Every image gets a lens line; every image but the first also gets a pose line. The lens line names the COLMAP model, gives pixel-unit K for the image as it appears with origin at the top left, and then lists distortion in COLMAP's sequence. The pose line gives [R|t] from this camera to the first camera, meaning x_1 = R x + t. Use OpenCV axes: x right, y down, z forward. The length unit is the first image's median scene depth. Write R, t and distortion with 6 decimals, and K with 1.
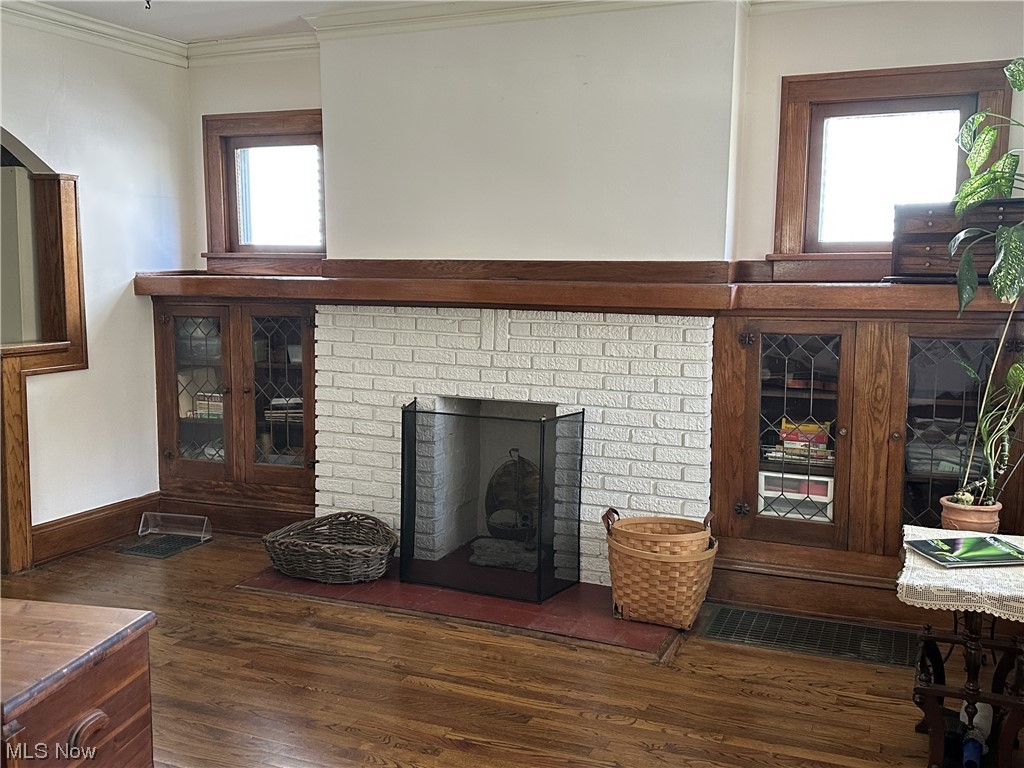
lens RADIAL K [[962.1, 0, 512.0], [0, 962.1, 384.0], [0, 0, 1]] dist [0.169651, -0.331426]
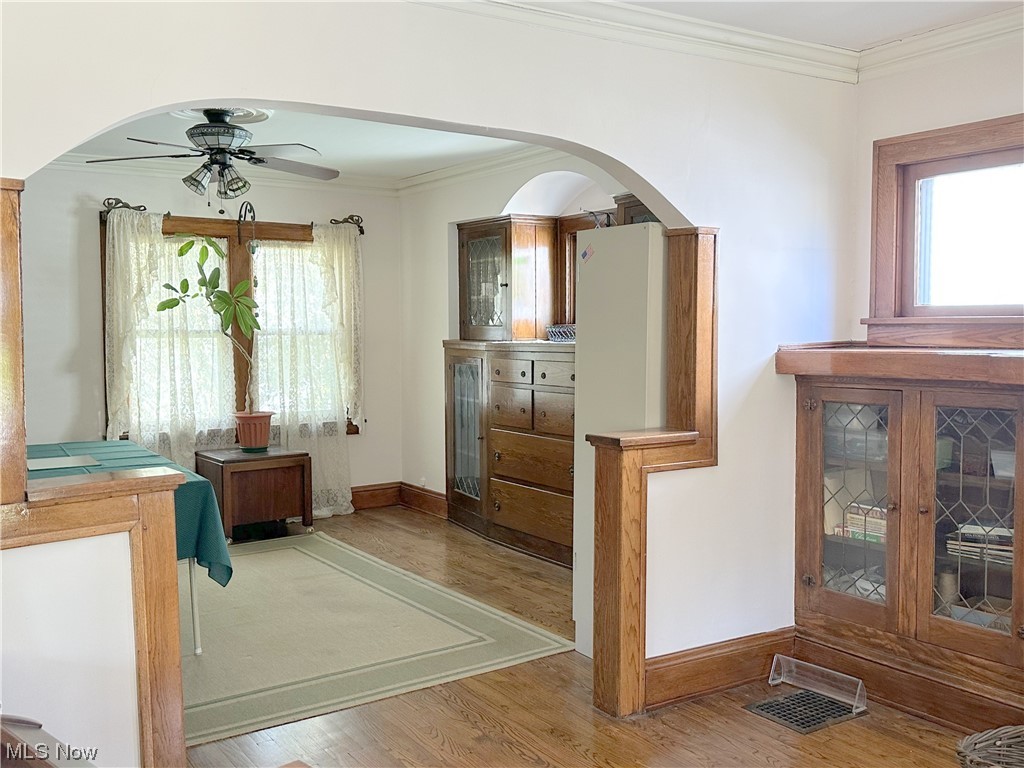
lens RADIAL K [[962.1, 0, 512.0], [0, 962.1, 384.0], [0, 0, 1]] dist [0.169651, -0.331426]
pose [[0.826378, 0.021534, -0.562704, -0.118640], [-0.058245, 0.997177, -0.047378, -0.032926], [0.560095, 0.071927, 0.825300, 0.232407]]
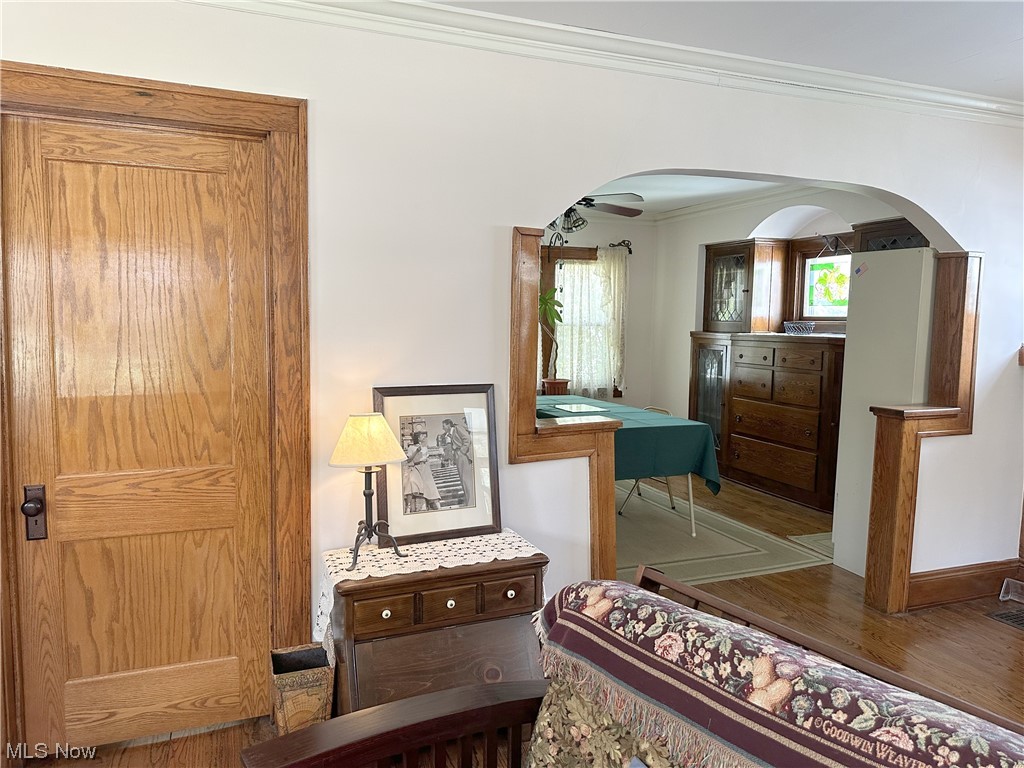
lens RADIAL K [[715.7, 0, 512.0], [0, 715.7, 384.0], [0, 0, 1]] dist [0.152207, -0.204720]
pose [[0.690301, 0.067968, -0.720322, -0.196708], [-0.096037, 0.995376, 0.001888, -0.022136], [0.717120, 0.067874, 0.693637, 0.090637]]
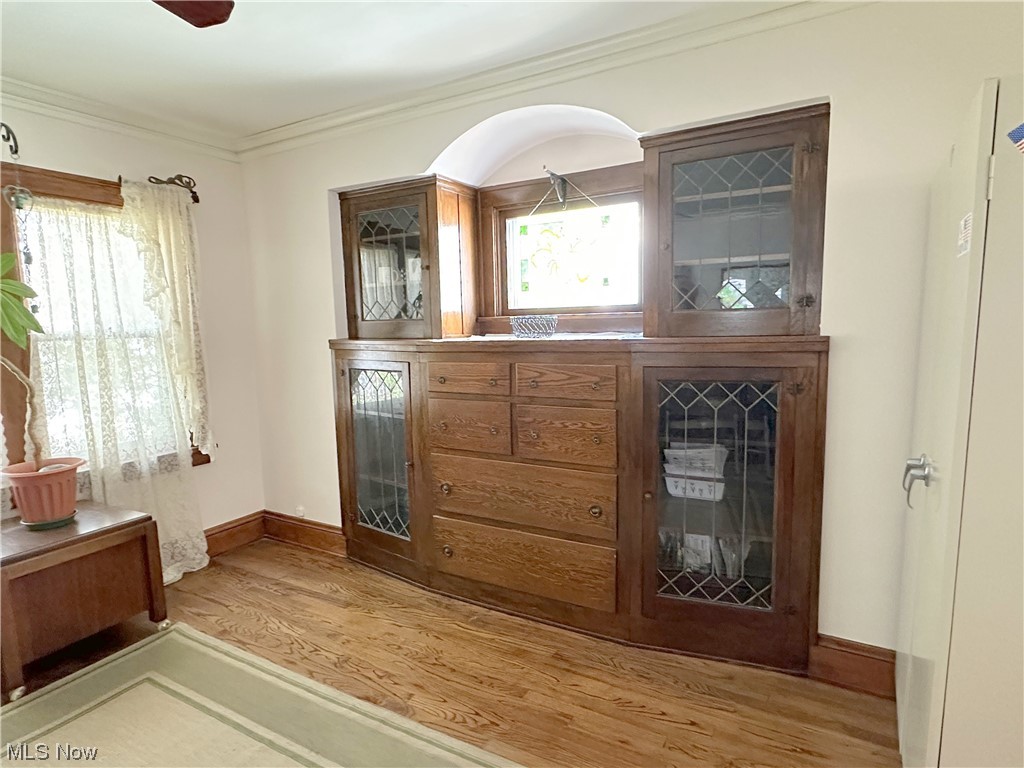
lens RADIAL K [[566.0, 0, 511.6], [0, 566.0, 387.2], [0, 0, 1]] dist [-0.001222, -0.001283]
pose [[0.990368, -0.015315, -0.137610, -0.685763], [0.014440, 0.999869, -0.007355, -0.093495], [0.137704, 0.005297, 0.990459, 0.703707]]
